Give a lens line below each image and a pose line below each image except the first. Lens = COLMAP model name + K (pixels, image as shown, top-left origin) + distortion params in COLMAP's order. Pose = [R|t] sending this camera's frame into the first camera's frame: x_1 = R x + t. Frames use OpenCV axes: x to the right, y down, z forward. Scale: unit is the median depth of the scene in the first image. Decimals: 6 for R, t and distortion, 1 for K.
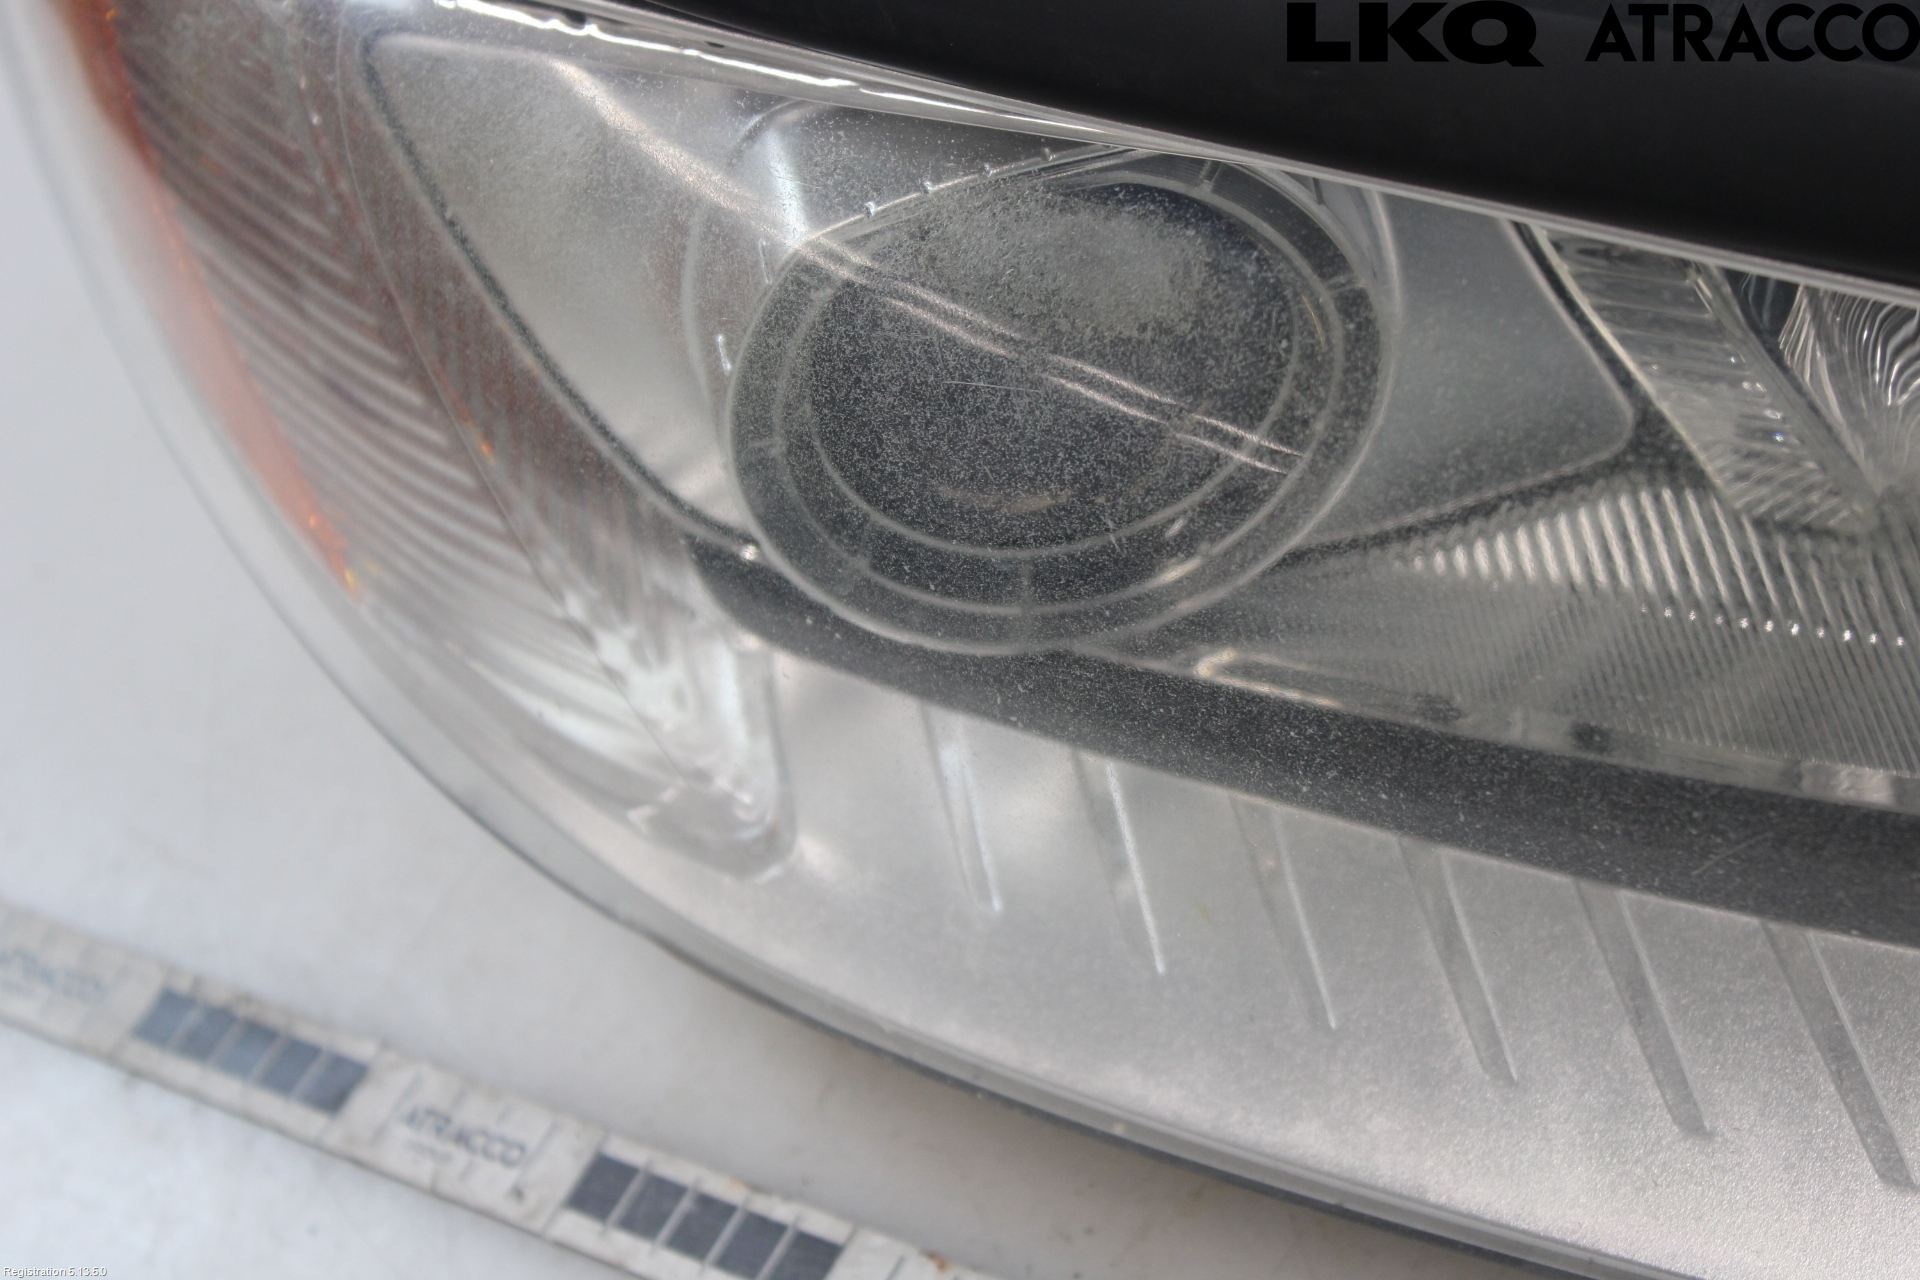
lens RADIAL K [[4272.8, 0, 960.0], [0, 4272.8, 640.0], [0, 0, 1]] dist [0.072834, 0.027767]
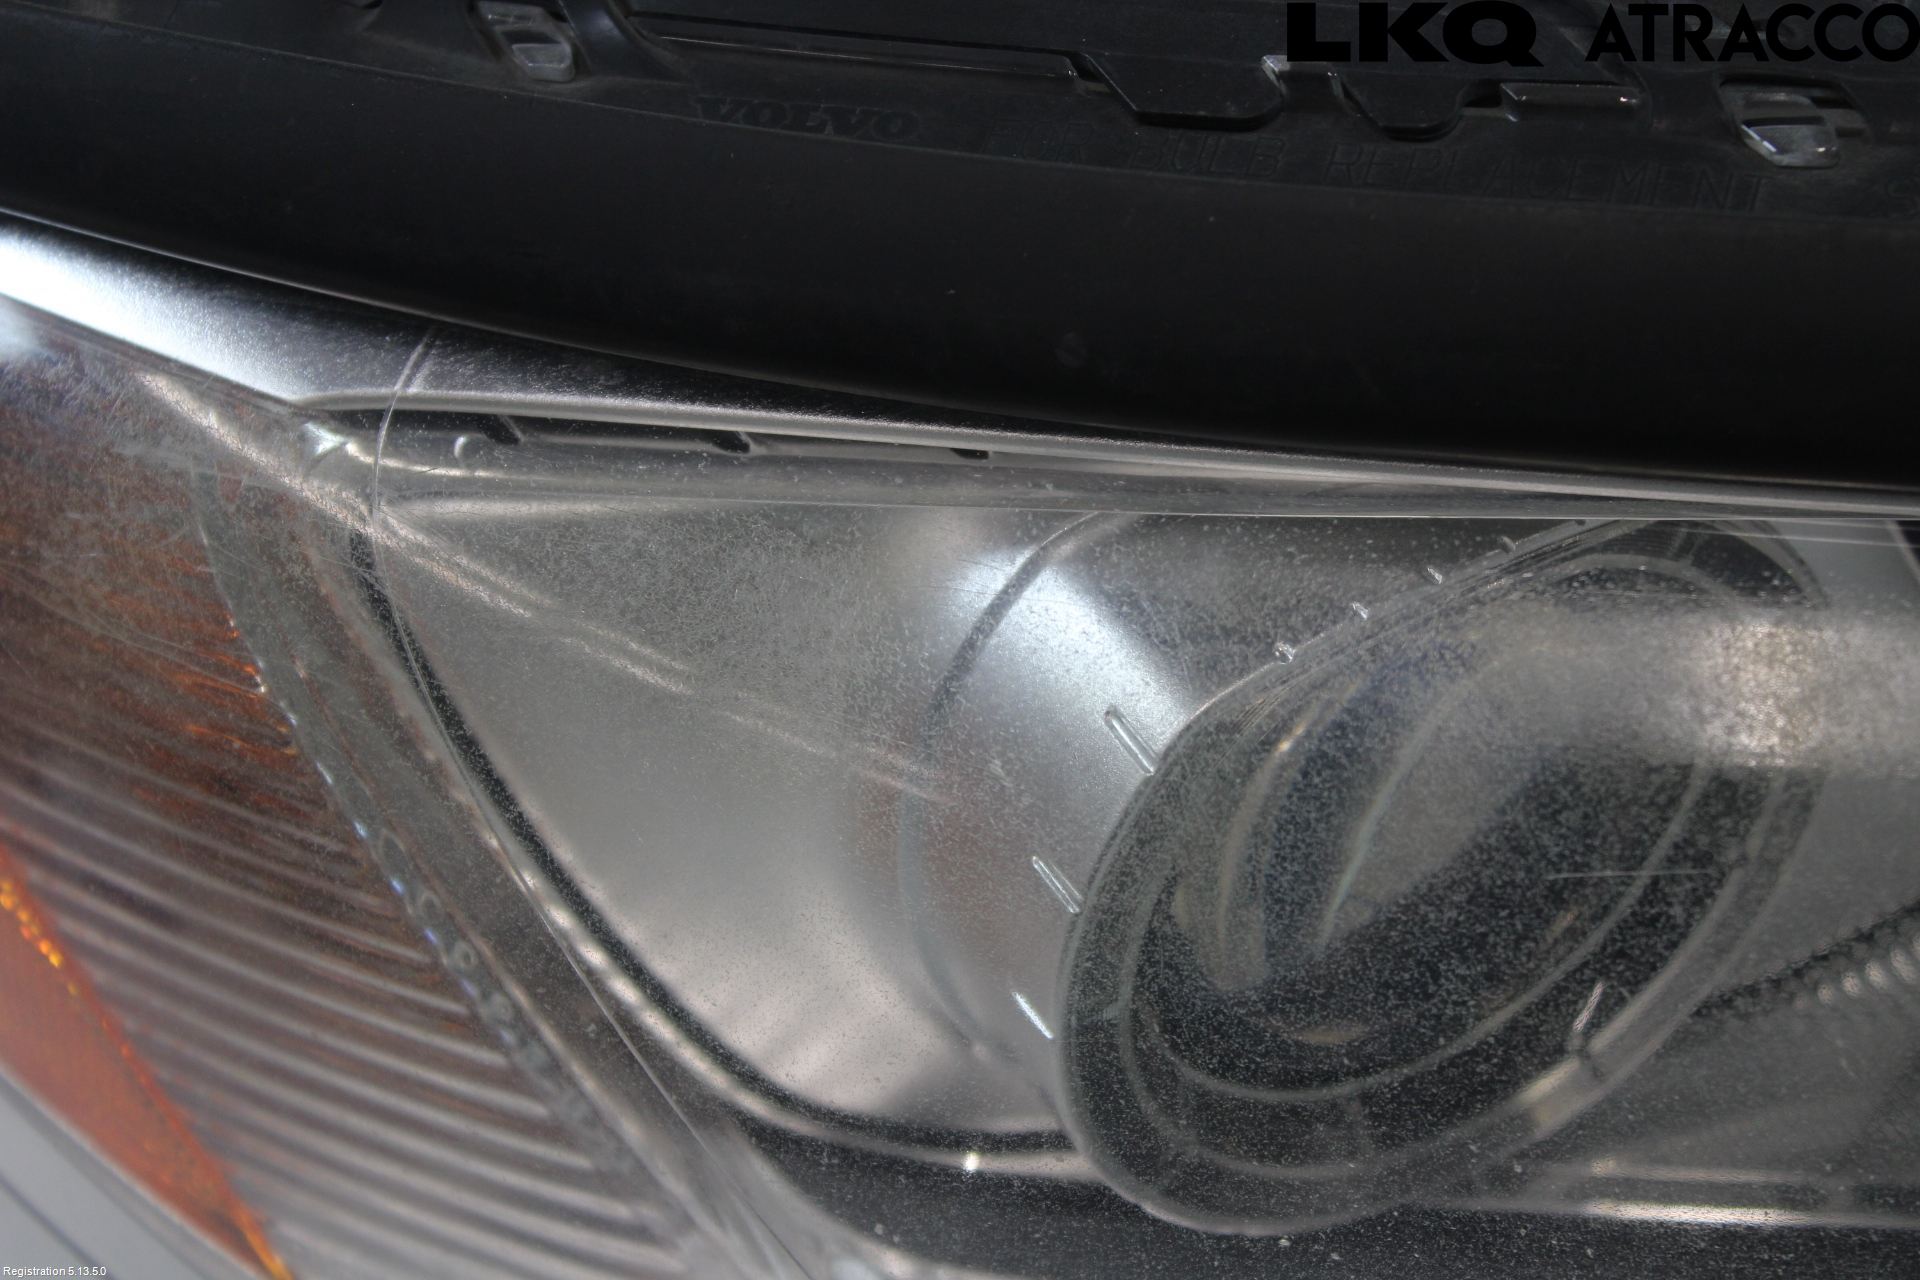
lens RADIAL K [[4272.8, 0, 960.0], [0, 4272.8, 640.0], [0, 0, 1]] dist [0.072834, 0.027767]
pose [[0.938751, -0.134611, 0.317217, -0.305866], [0.160519, 0.985392, -0.056881, -0.073031], [-0.304926, 0.104316, 0.946646, 0.354678]]
